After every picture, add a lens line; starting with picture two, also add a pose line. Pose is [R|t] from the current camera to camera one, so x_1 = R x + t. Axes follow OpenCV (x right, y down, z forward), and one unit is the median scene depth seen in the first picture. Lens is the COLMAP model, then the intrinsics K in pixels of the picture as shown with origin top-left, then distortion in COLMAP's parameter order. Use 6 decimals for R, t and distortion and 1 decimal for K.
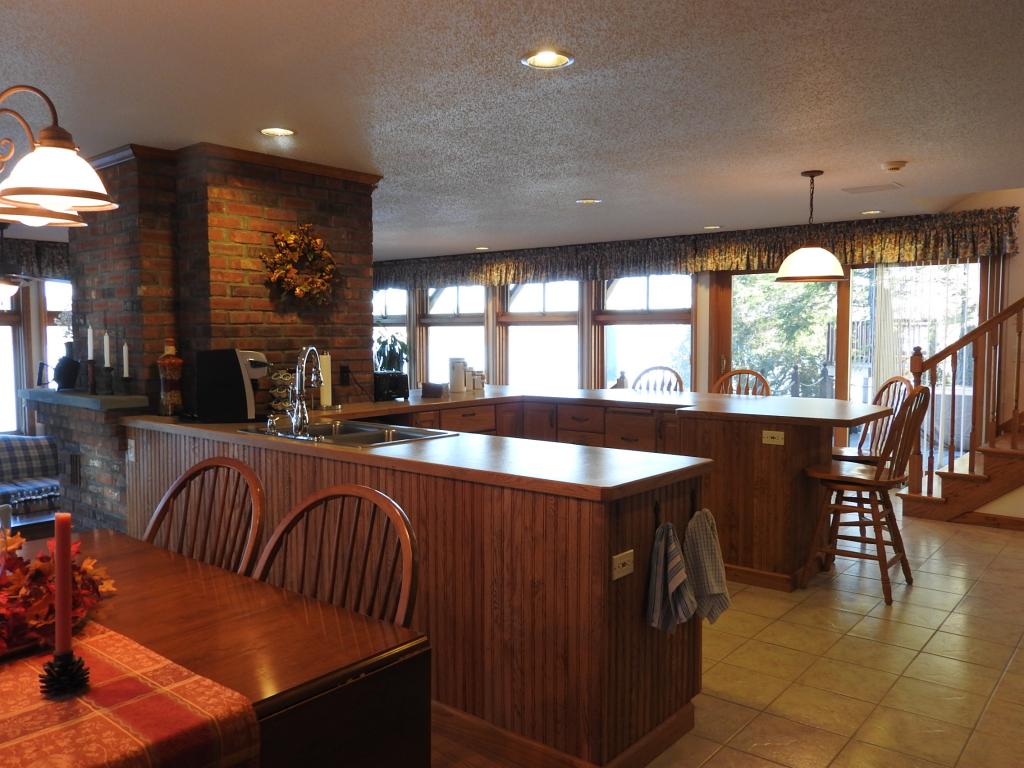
lens RADIAL K [[812.5, 0, 508.6], [0, 812.5, 383.9], [0, 0, 1]] dist [0.012377, -0.000208]
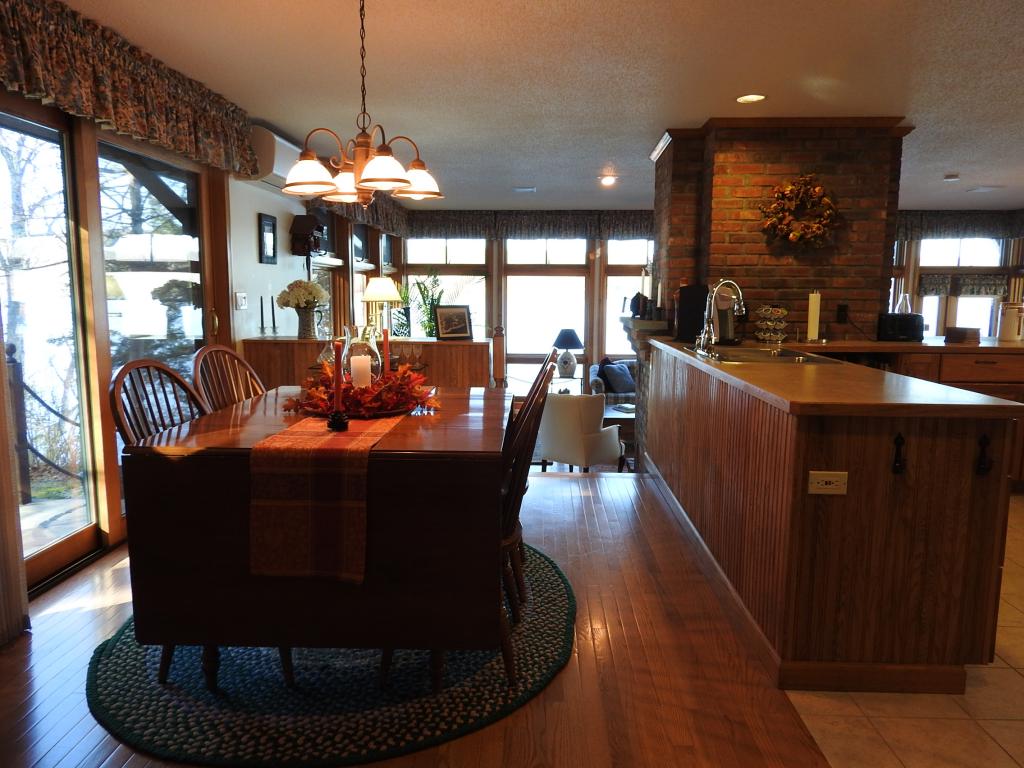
lens RADIAL K [[729.0, 0, 512.0], [0, 729.0, 385.4], [0, 0, 1]] dist [-0.005188, 0.002327]
pose [[0.608754, 0.107515, -0.786040, 0.327614], [-0.055990, 0.994126, 0.092616, 0.020835], [0.791381, -0.012370, 0.611198, 0.070614]]
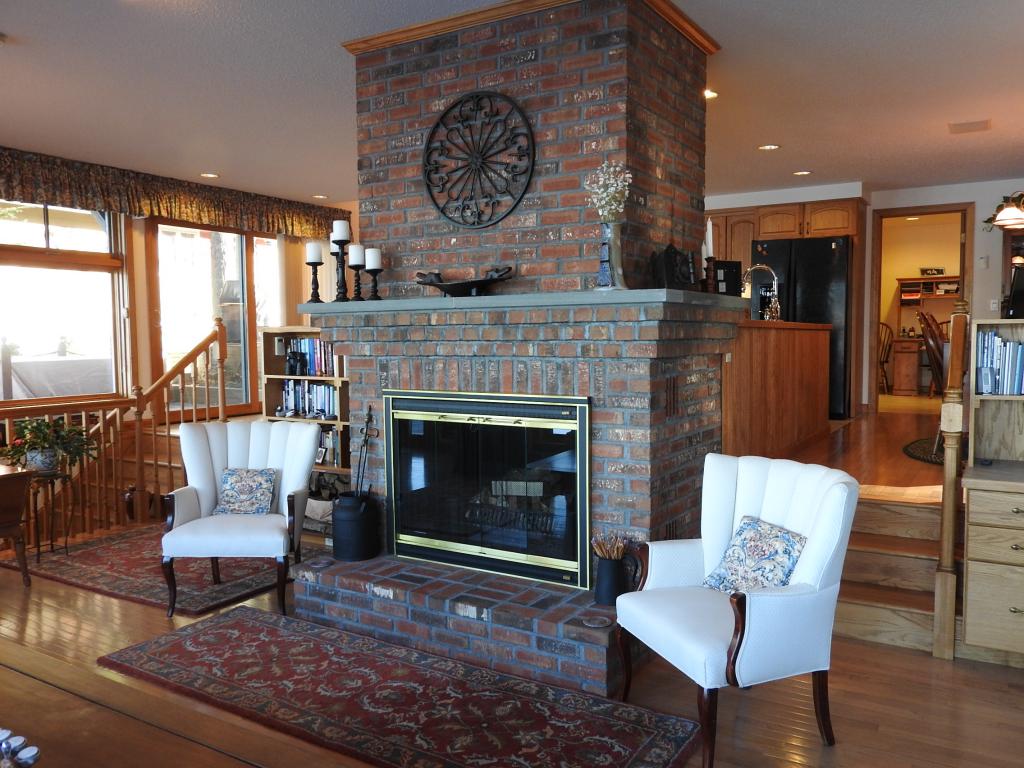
lens RADIAL K [[812.5, 0, 507.7], [0, 812.5, 384.0], [0, 0, 1]] dist [0.012377, -0.000208]
pose [[-0.157774, -0.057149, 0.985820, -1.290971], [0.070707, 0.995108, 0.069004, 0.030020], [-0.984941, 0.080591, -0.152961, 1.297216]]
